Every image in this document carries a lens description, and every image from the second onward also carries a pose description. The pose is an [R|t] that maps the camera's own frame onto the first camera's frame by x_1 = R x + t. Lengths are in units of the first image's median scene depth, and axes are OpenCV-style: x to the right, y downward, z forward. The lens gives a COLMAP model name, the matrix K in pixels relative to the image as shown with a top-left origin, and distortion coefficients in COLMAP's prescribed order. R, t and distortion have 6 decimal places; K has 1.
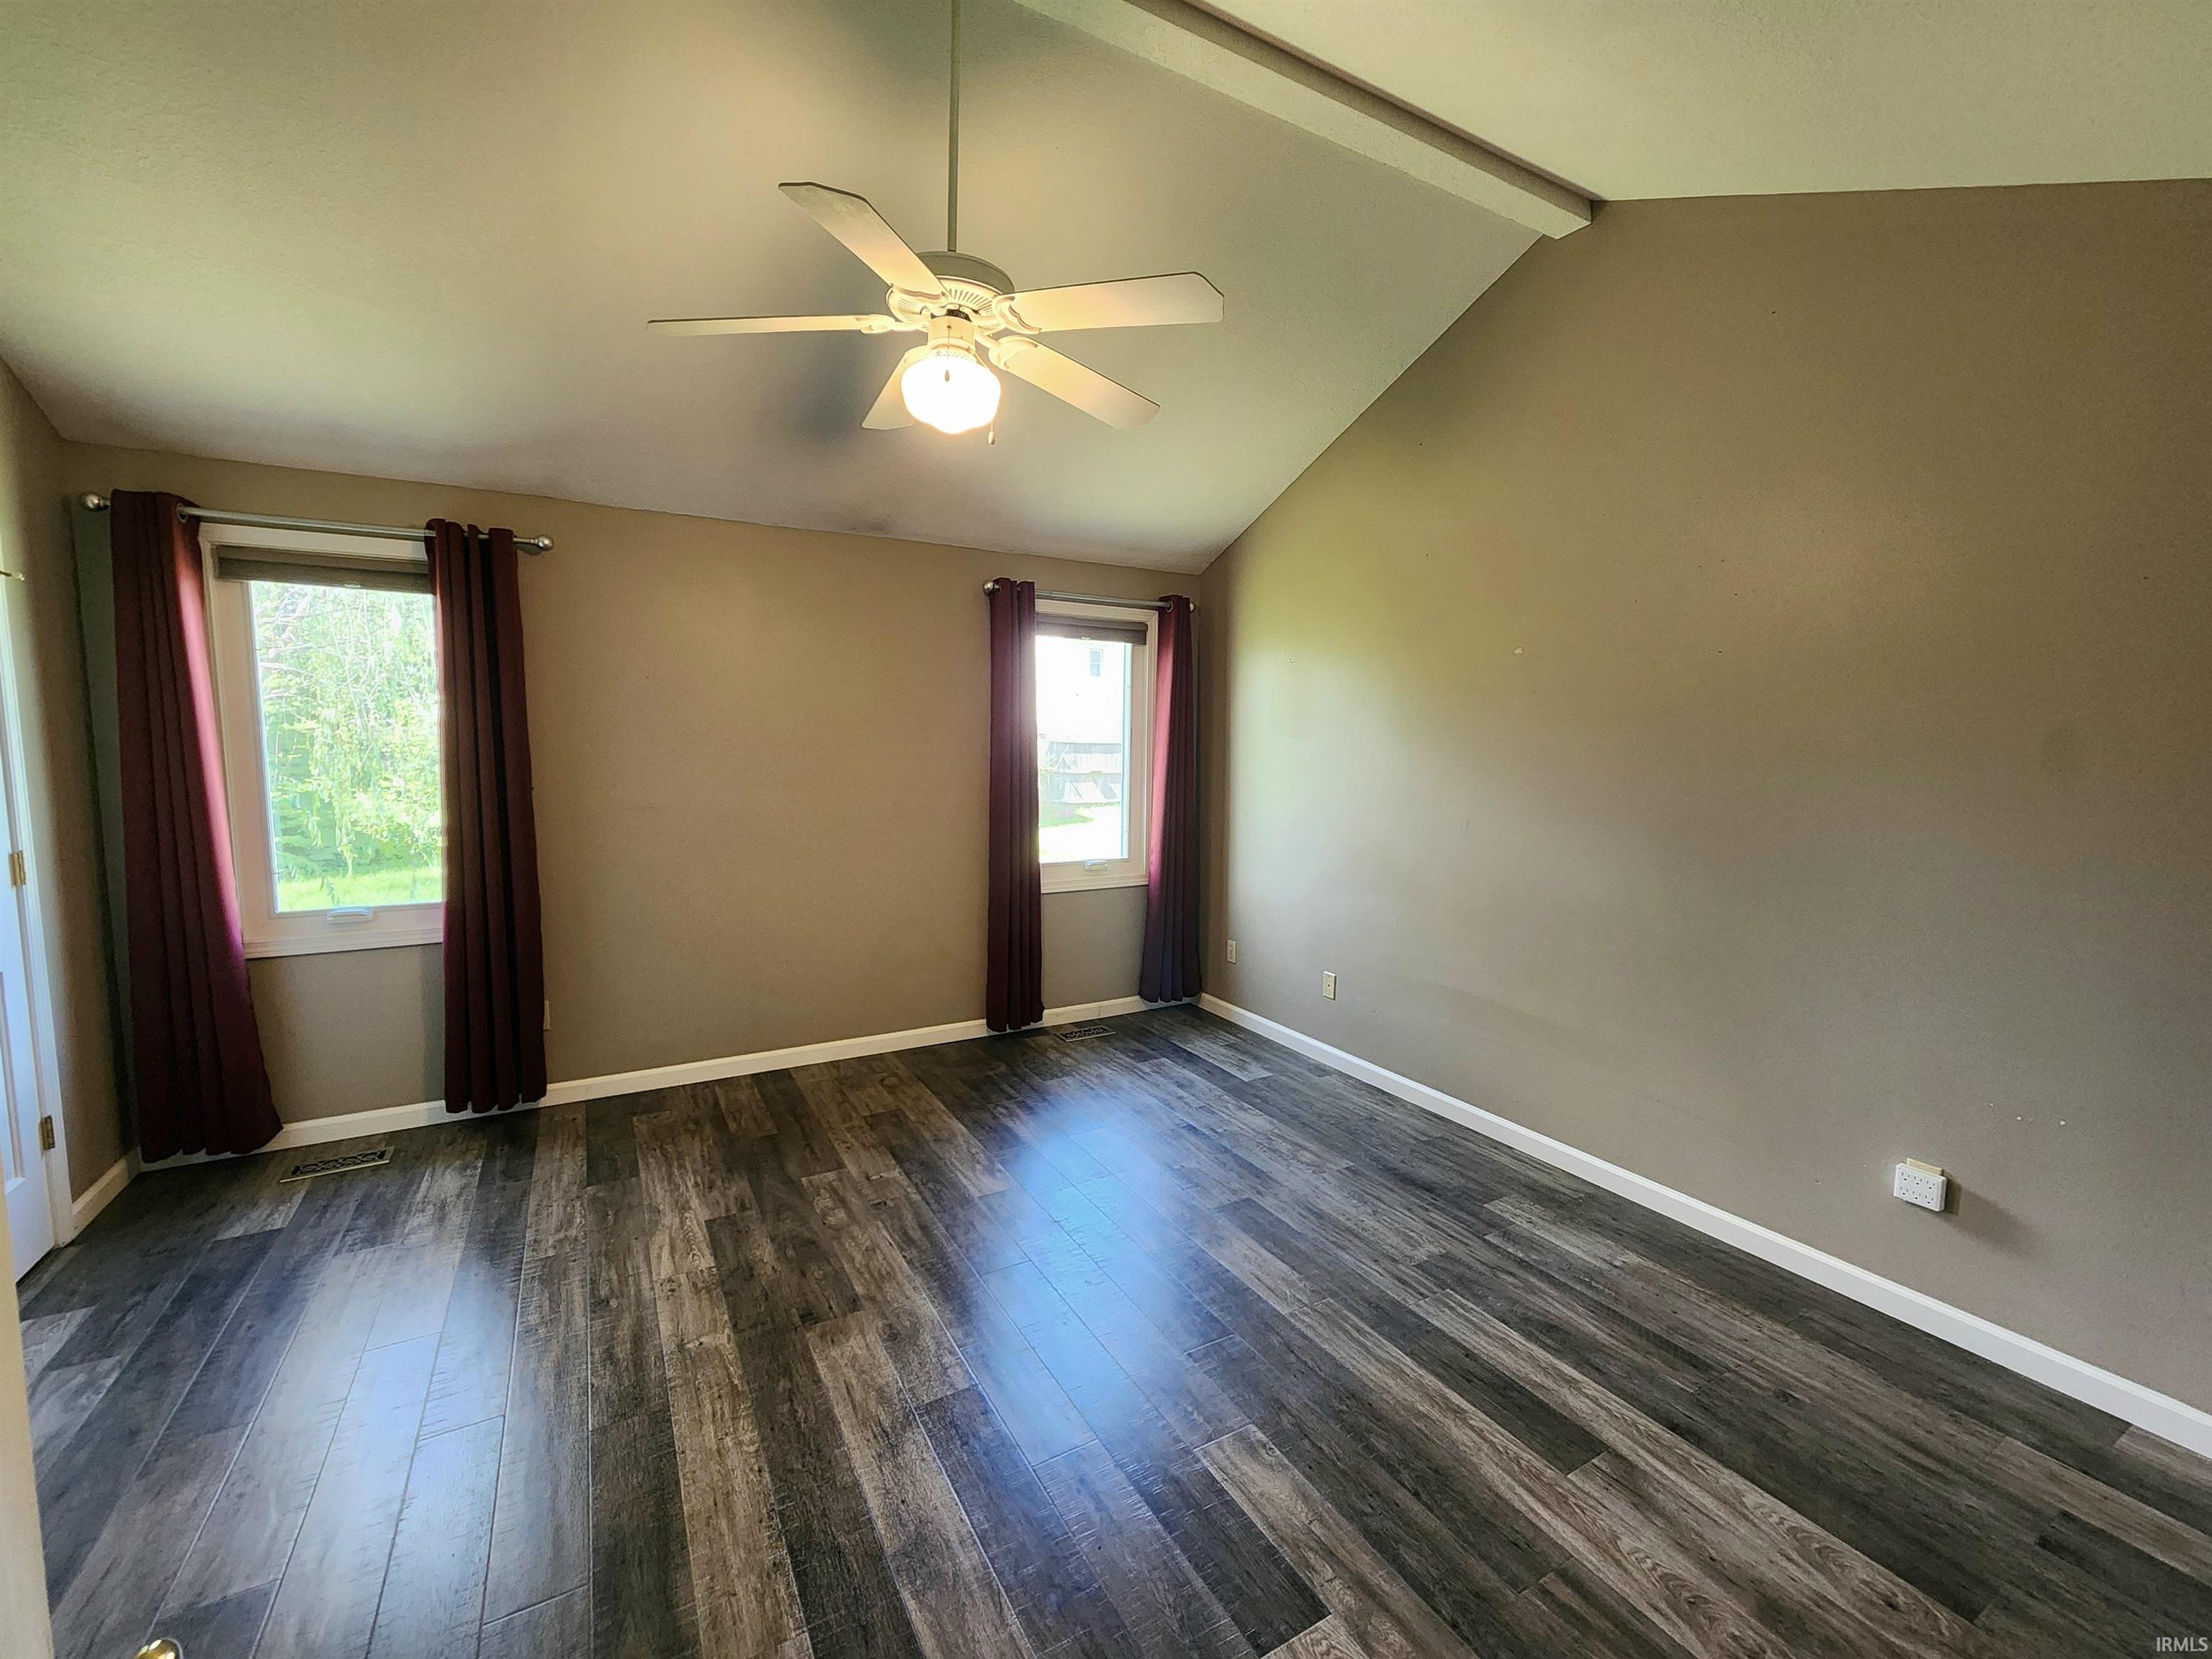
lens RADIAL K [[932.6, 0, 1109.7], [0, 932.6, 833.2], [0, 0, 1]] dist [-0.002188, 0.003720]
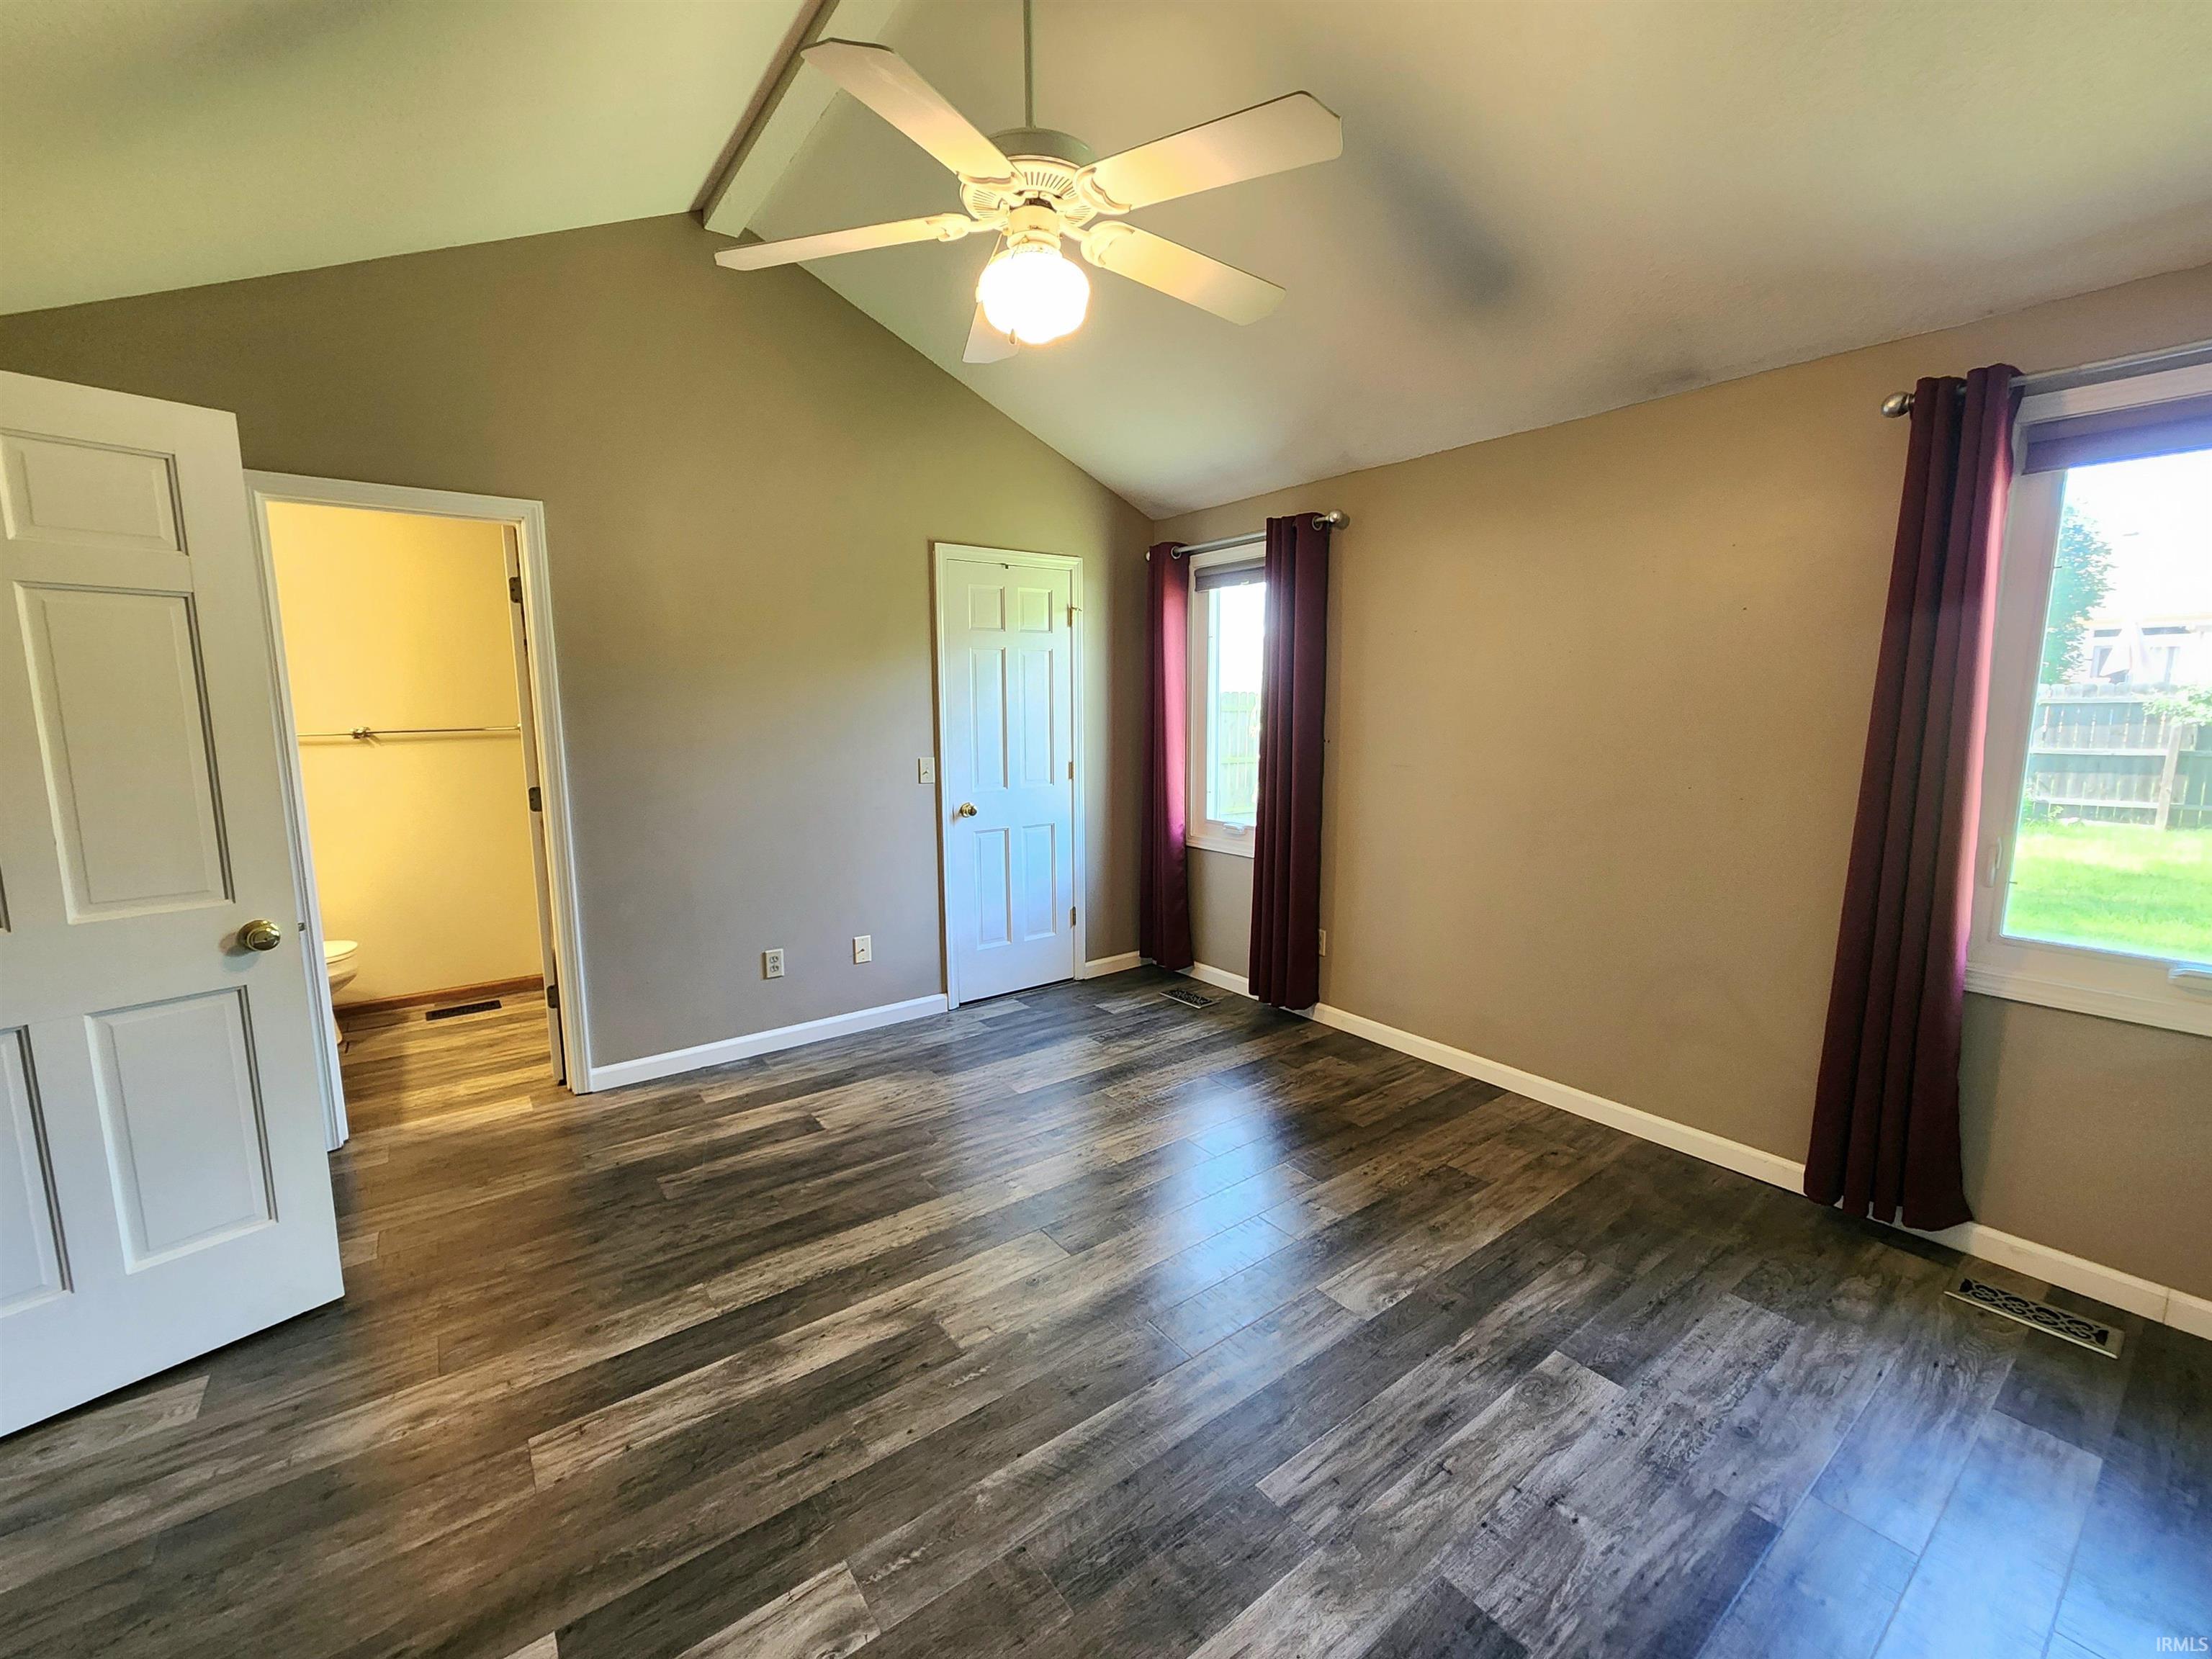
lens RADIAL K [[932.6, 0, 1103.3], [0, 932.6, 827.1], [0, 0, 1]] dist [-0.002188, 0.003720]
pose [[0.103487, 0.127800, -0.986386, 0.504786], [-0.091873, 0.988699, 0.118461, -0.056989], [0.990379, 0.078364, 0.114059, 0.648855]]
